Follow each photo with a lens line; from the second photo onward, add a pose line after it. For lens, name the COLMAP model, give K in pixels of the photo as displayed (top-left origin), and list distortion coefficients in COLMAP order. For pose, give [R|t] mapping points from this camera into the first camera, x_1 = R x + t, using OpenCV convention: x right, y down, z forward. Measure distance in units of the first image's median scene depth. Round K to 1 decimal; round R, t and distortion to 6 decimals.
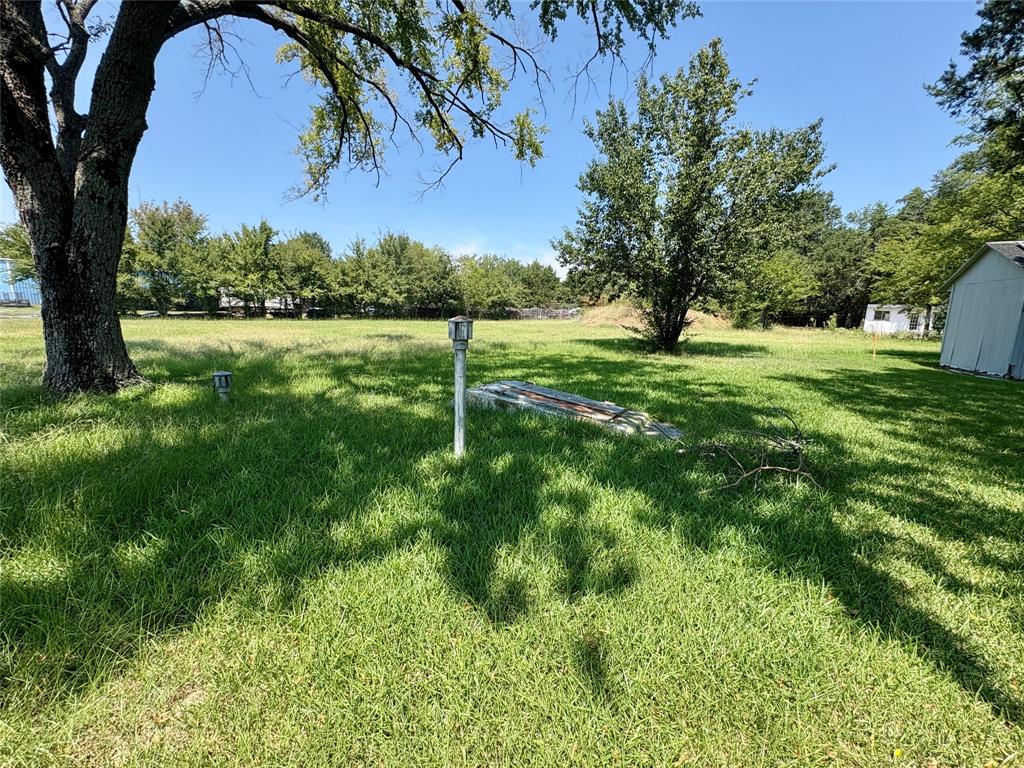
lens RADIAL K [[409.1, 0, 510.4], [0, 409.1, 382.4], [0, 0, 1]] dist [0.001120, -0.000211]
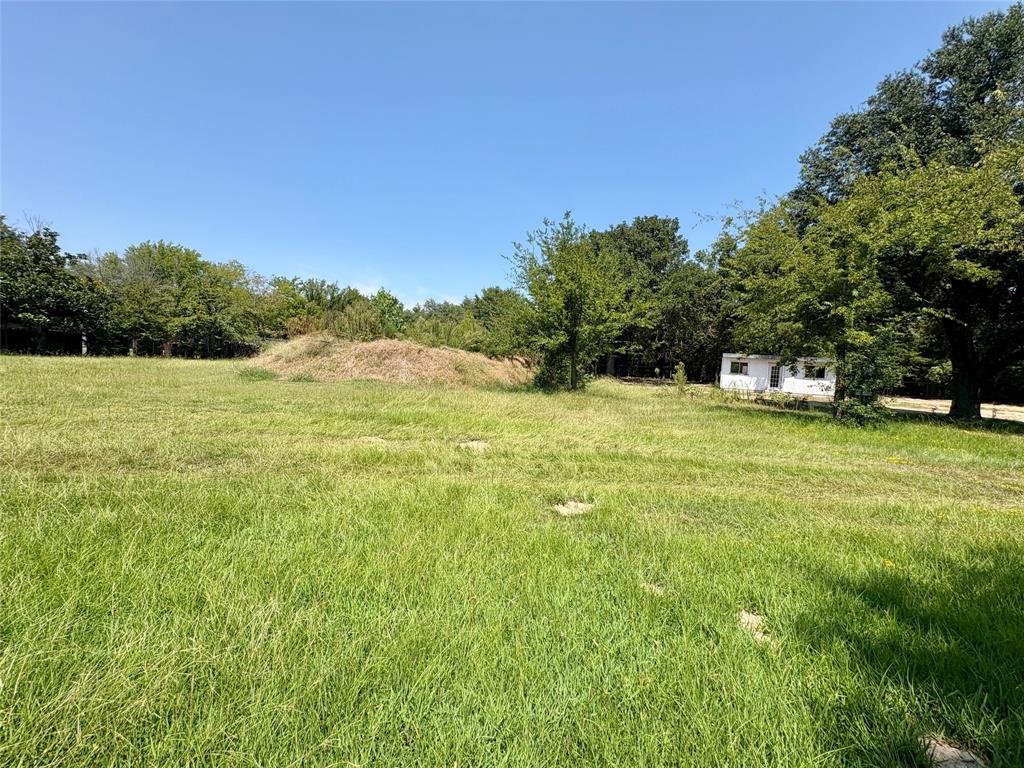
lens RADIAL K [[409.1, 0, 511.4], [0, 409.1, 382.1], [0, 0, 1]] dist [0.001120, -0.000211]
pose [[0.970765, 0.021214, 0.239092, 0.305060], [0.004998, 0.994084, -0.108496, -0.055642], [-0.239980, 0.106519, 0.964916, 0.359440]]
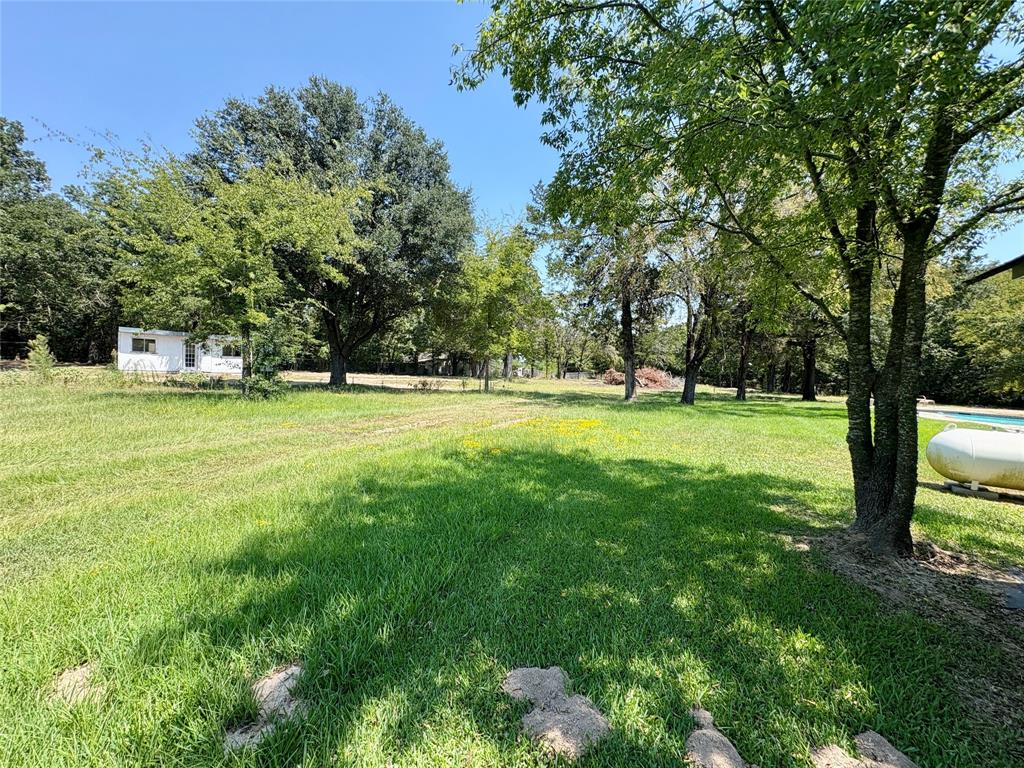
lens RADIAL K [[409.1, 0, 512.4], [0, 409.1, 382.0], [0, 0, 1]] dist [0.001120, -0.000211]
pose [[0.102832, -0.046064, 0.993632, 0.316436], [0.124377, 0.991683, 0.033101, -0.054900], [-0.986892, 0.120181, 0.107706, 0.356915]]
